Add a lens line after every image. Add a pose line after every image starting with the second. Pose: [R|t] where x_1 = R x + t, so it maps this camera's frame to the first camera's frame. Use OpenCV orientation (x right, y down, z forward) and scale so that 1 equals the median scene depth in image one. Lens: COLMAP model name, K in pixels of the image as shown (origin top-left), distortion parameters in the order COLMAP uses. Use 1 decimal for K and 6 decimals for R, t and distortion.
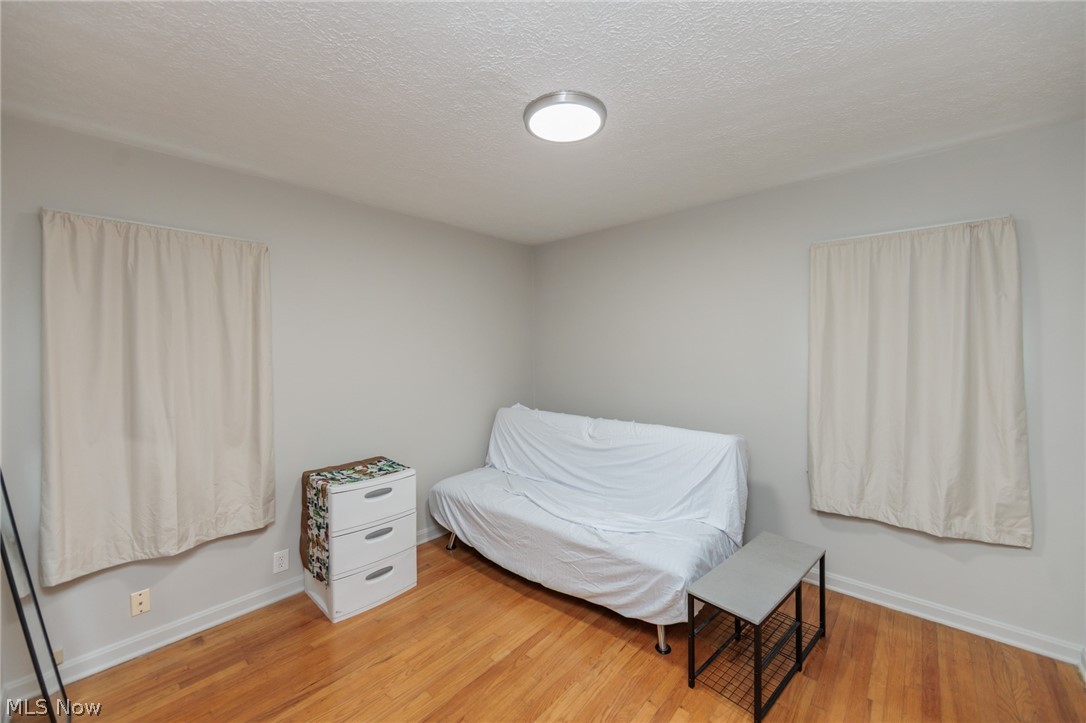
lens RADIAL K [[432.8, 0, 543.8], [0, 432.8, 356.4], [0, 0, 1]] dist [-0.001040, 0.000141]
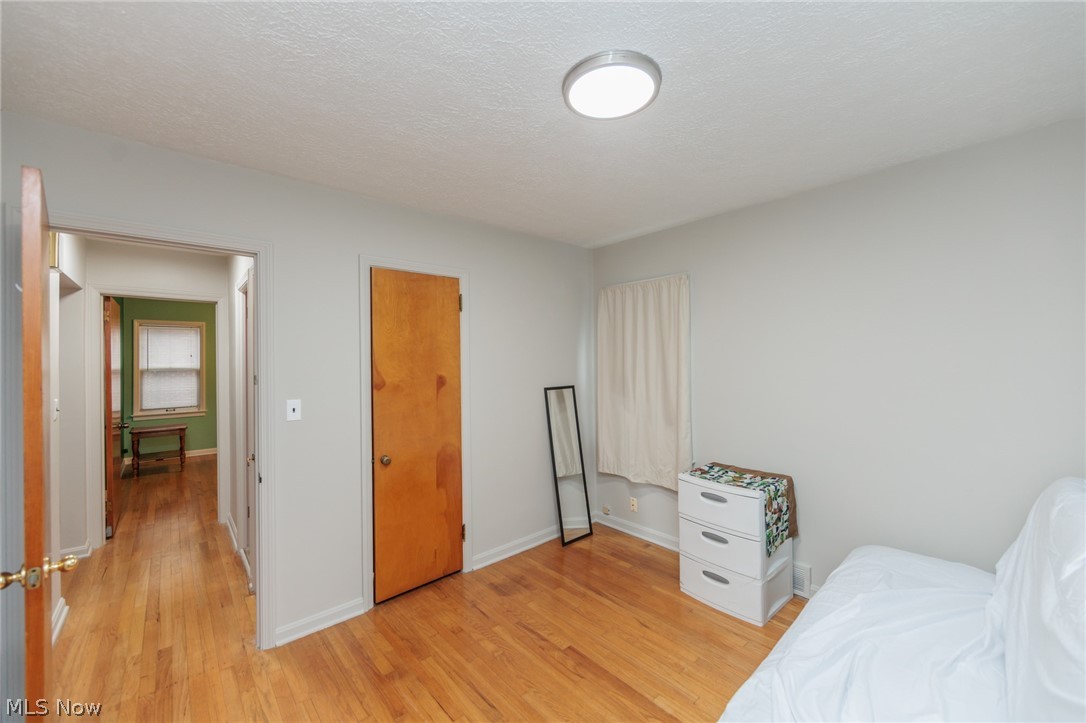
lens RADIAL K [[432.8, 0, 543.8], [0, 432.8, 356.4], [0, 0, 1]] dist [-0.001040, 0.000141]
pose [[-0.139057, 0.001600, -0.990283, 0.774589], [-0.007837, 0.999966, 0.002716, -0.019556], [0.990253, 0.008138, -0.139040, 0.839127]]
